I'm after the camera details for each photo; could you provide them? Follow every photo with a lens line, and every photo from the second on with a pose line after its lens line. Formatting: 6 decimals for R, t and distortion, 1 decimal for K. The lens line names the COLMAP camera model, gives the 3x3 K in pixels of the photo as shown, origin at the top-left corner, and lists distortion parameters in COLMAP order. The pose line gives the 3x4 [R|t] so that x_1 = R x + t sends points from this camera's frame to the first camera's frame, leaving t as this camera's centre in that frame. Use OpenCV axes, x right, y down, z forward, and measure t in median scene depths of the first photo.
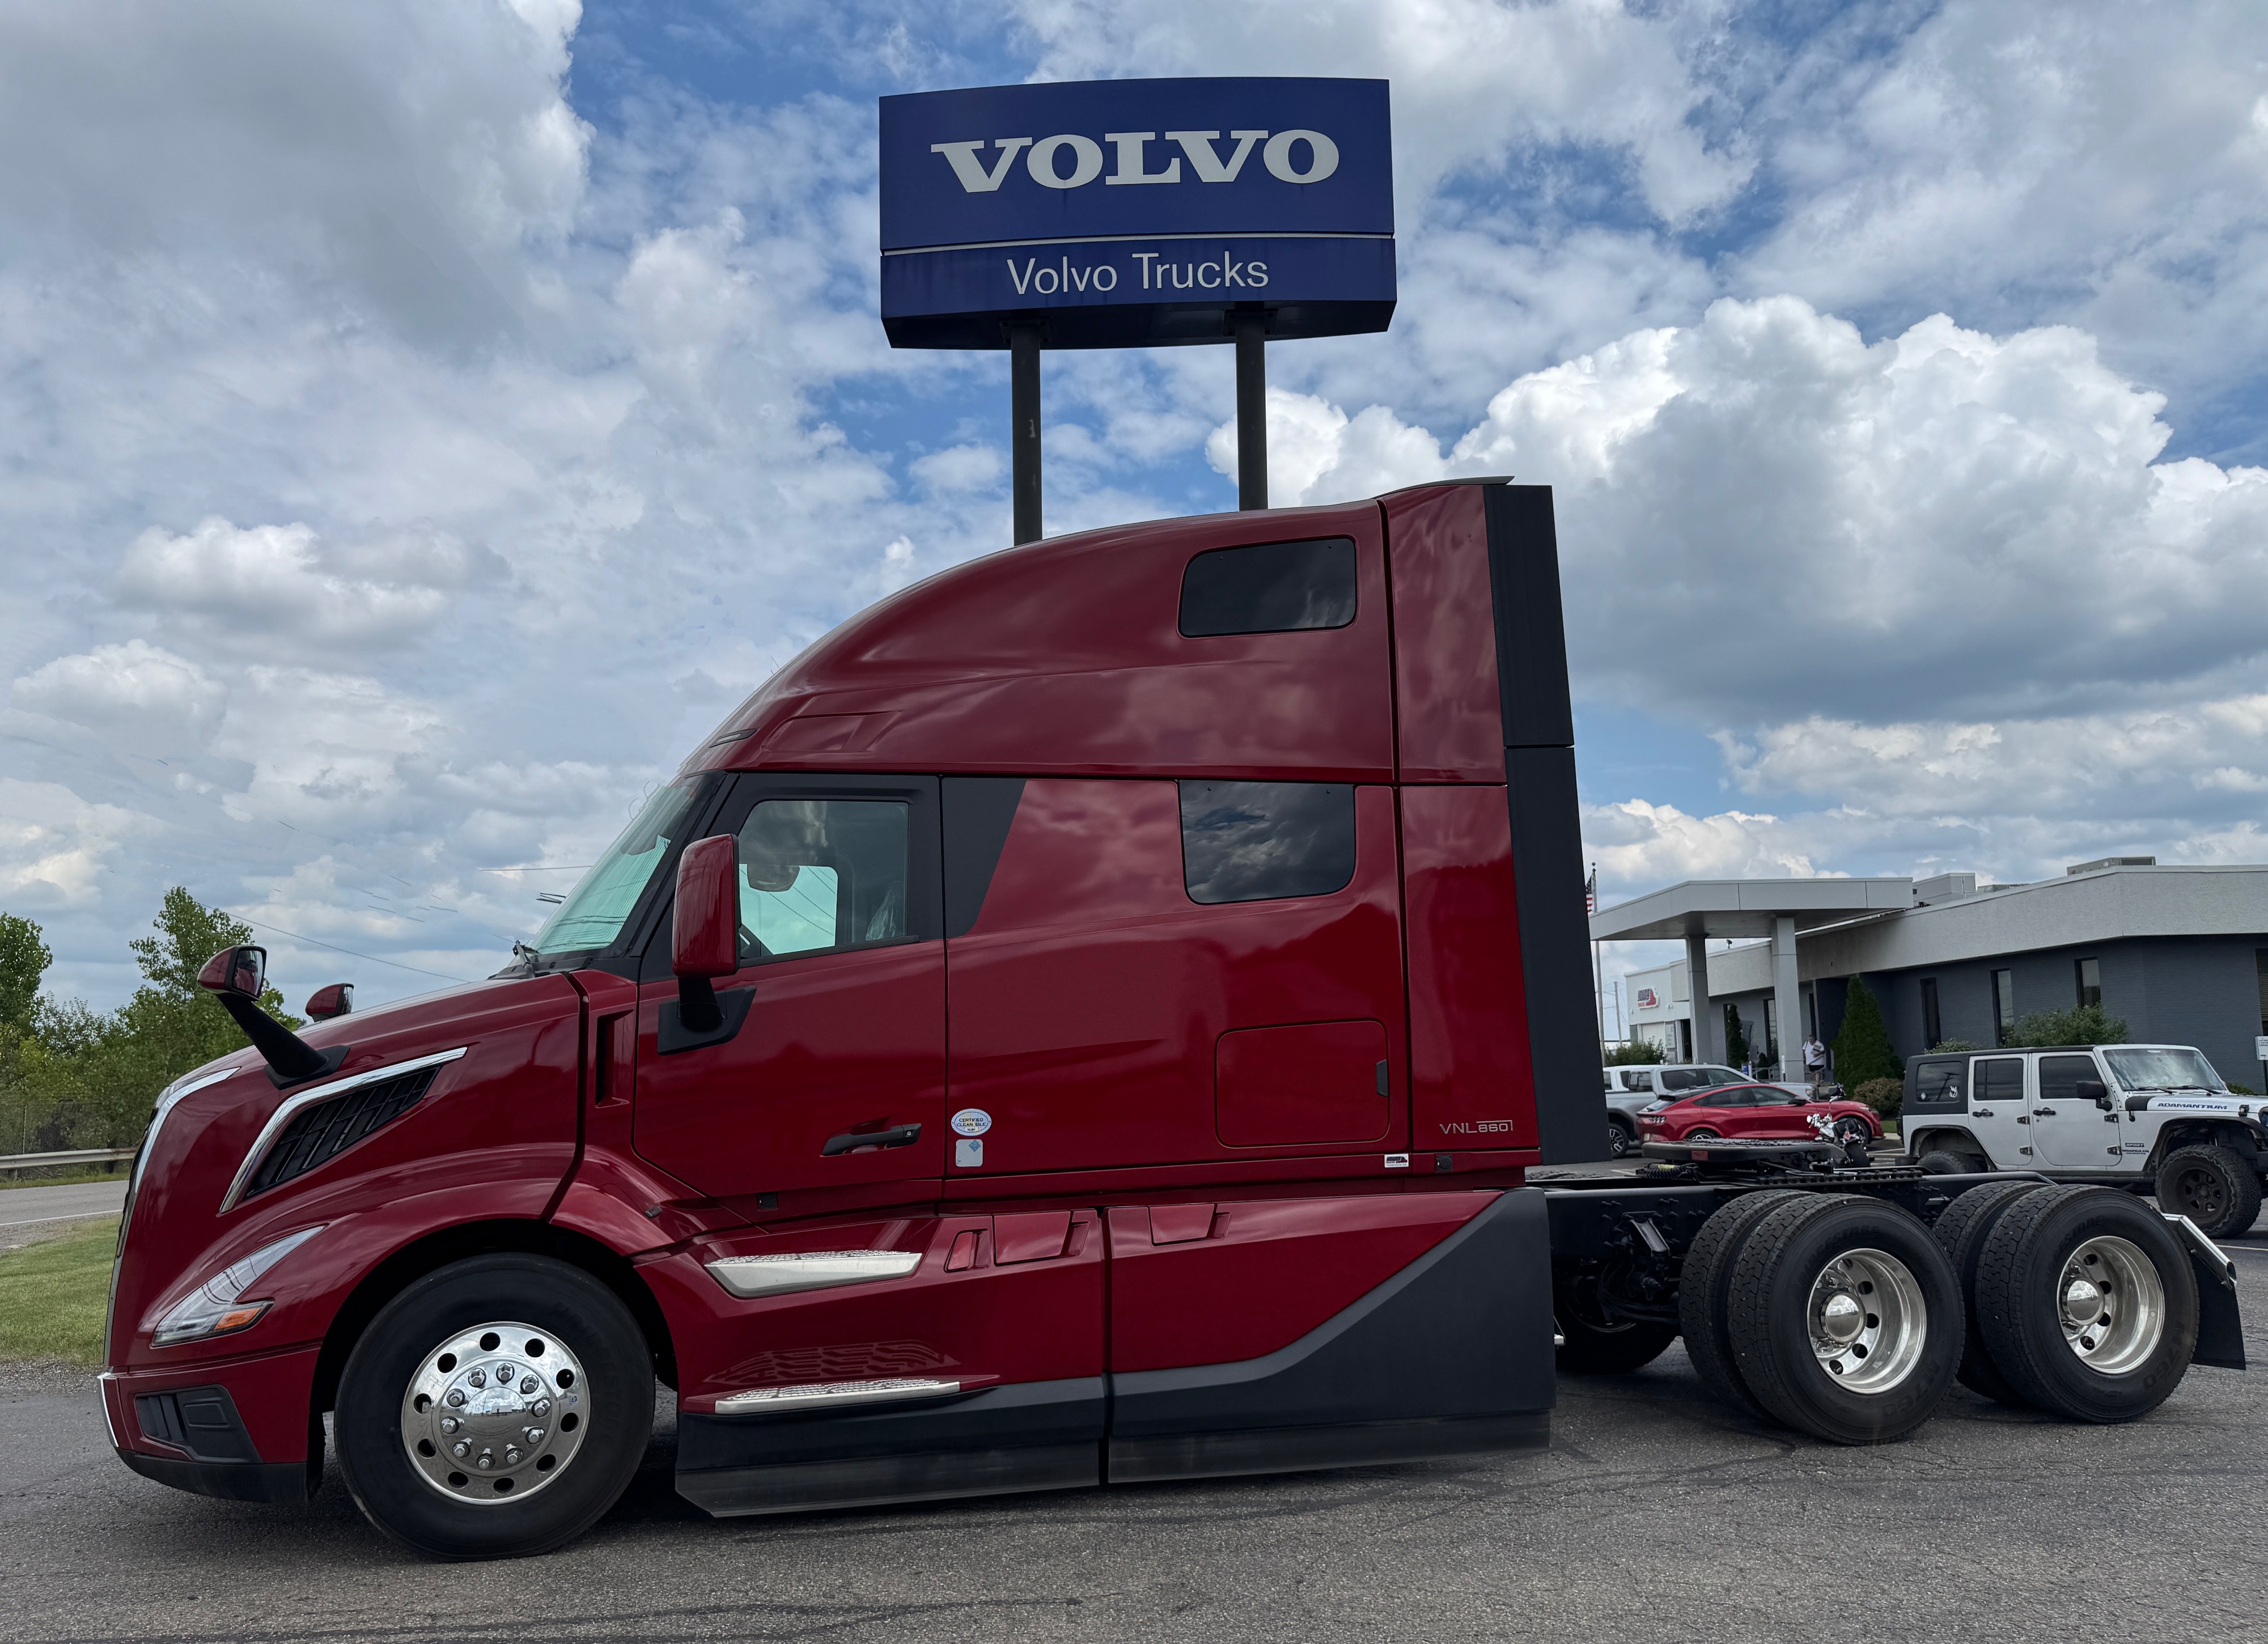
lens RADIAL K [[1603.2, 0, 1134.3], [0, 1603.2, 903.8], [0, 0, 1]] dist [0.058267, -0.047434]
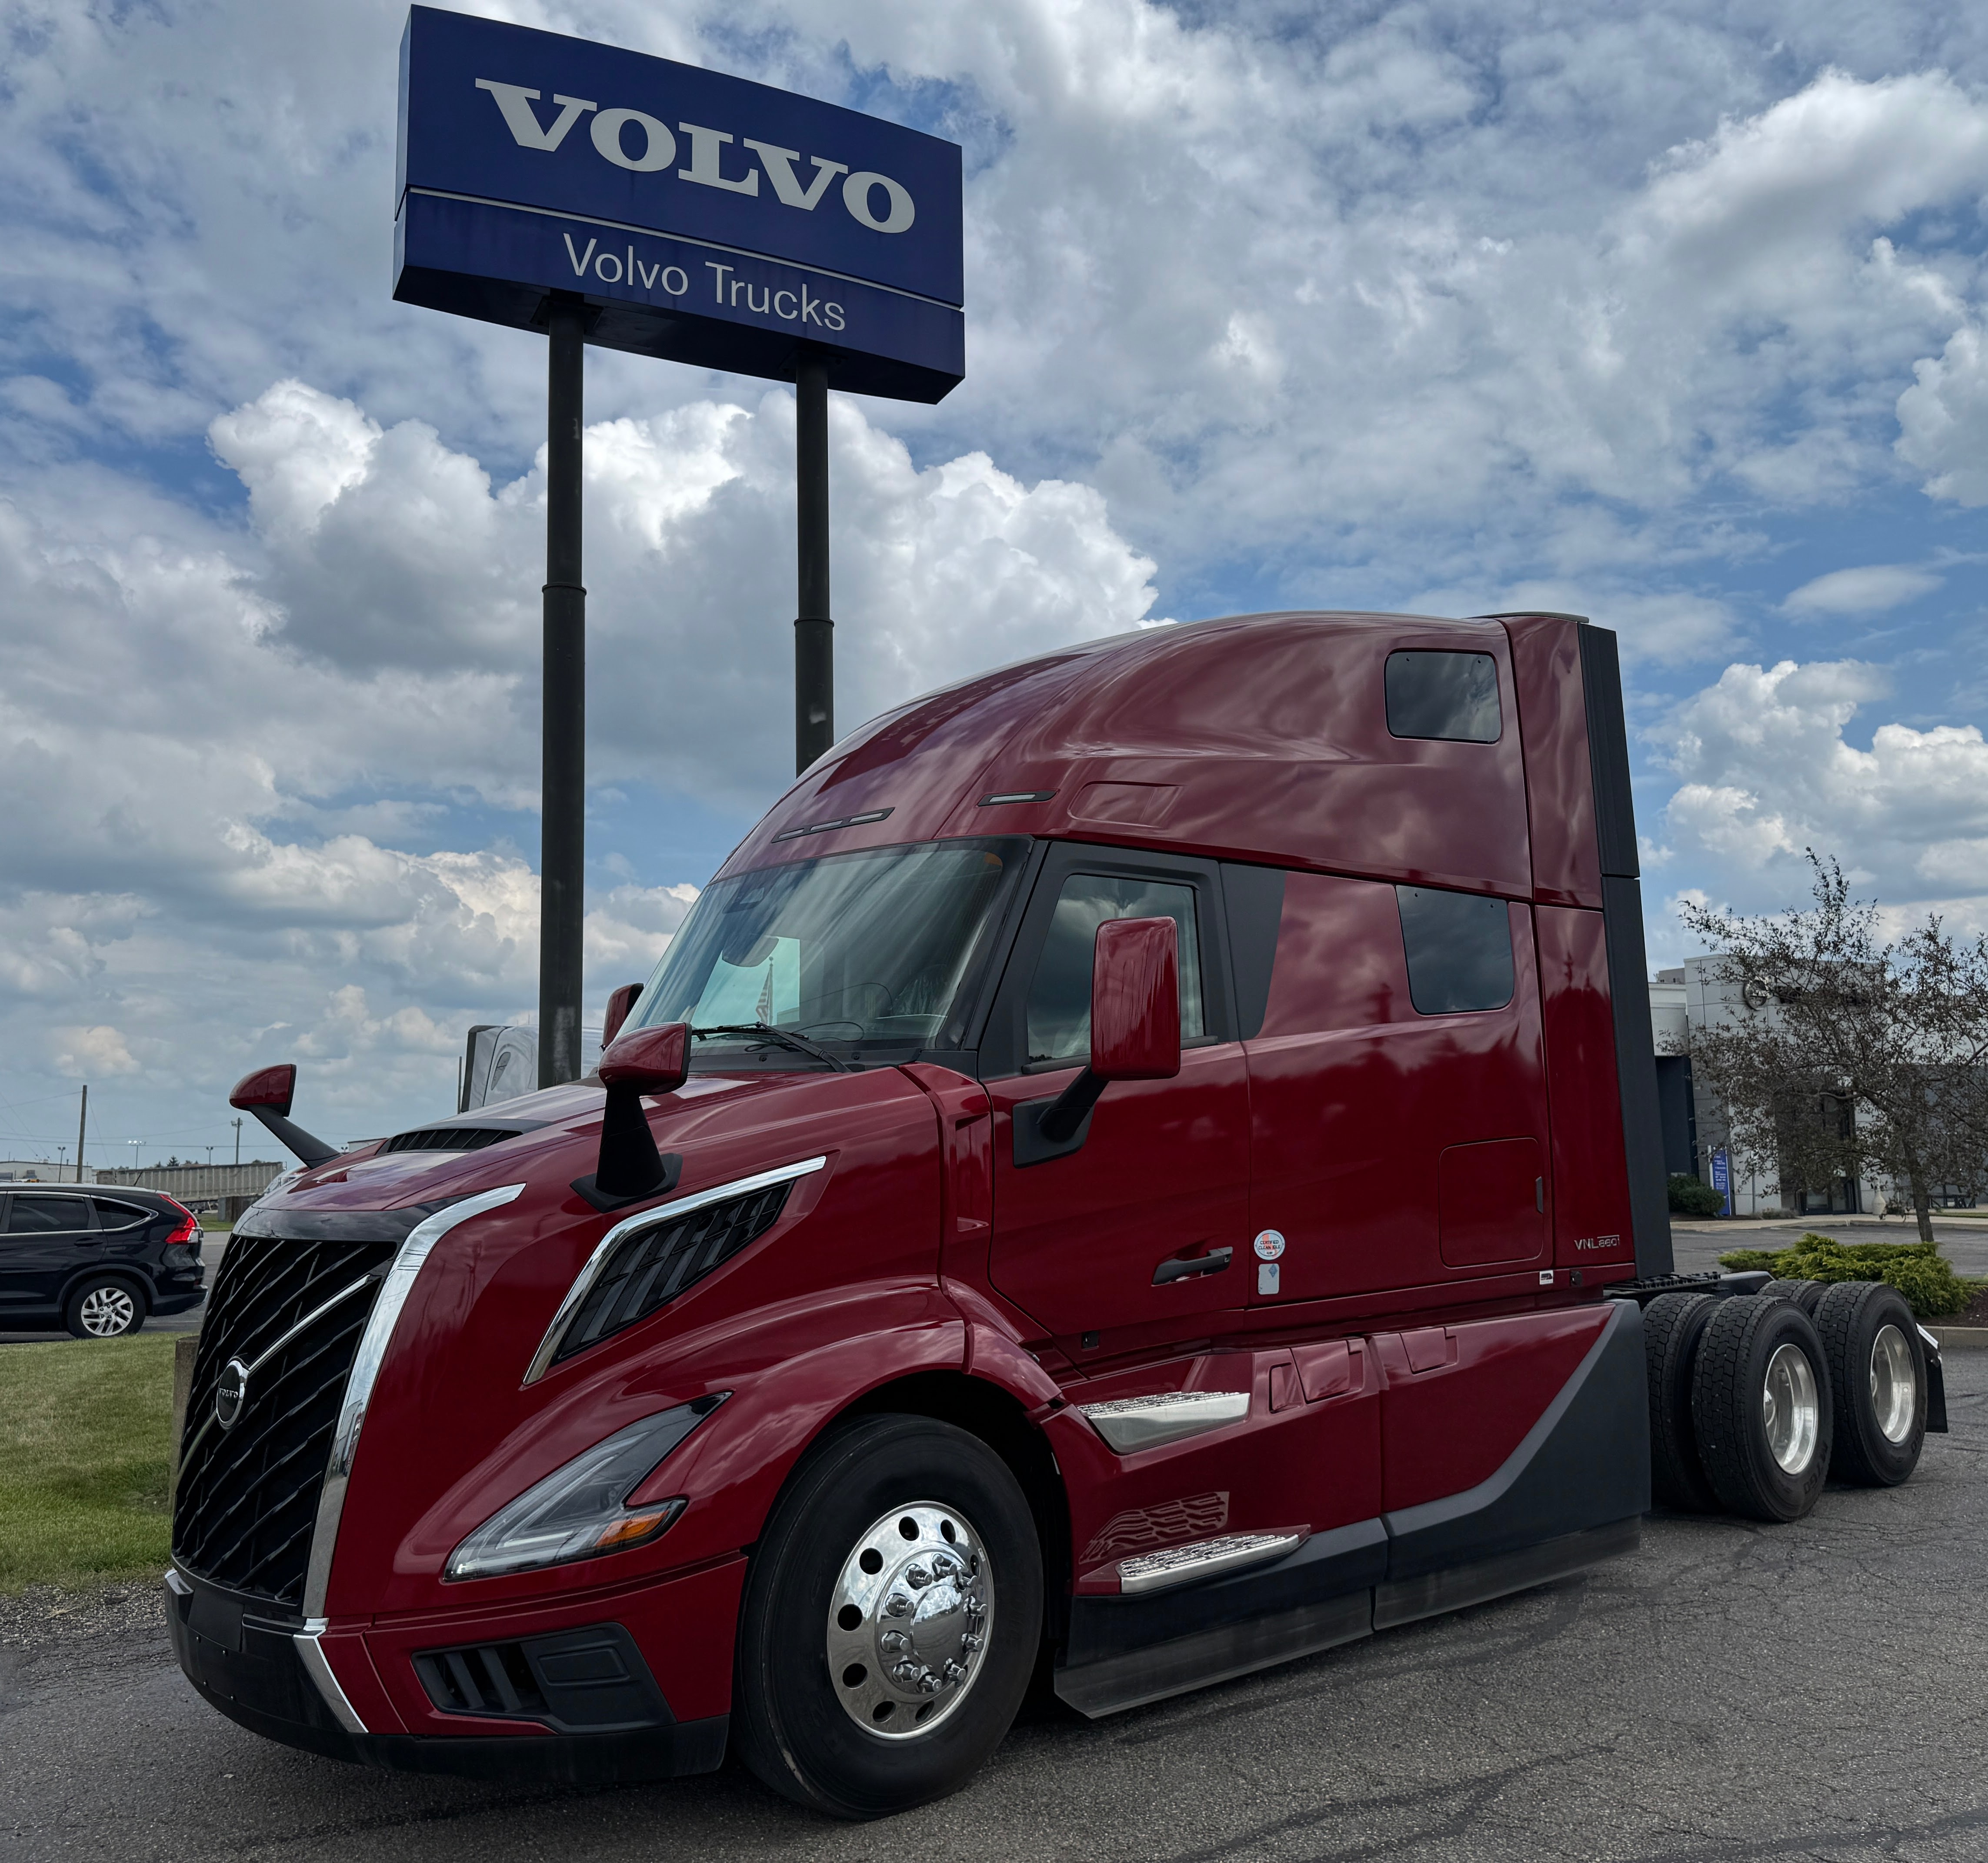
lens RADIAL K [[1708.6, 0, 949.3], [0, 1708.6, 940.9], [0, 0, 1]] dist [0.127593, -0.222680]
pose [[0.896046, 0.062422, 0.439552, -0.380781], [-0.051115, 0.997987, -0.037527, 0.005304], [-0.441010, 0.011159, 0.897433, 0.108078]]
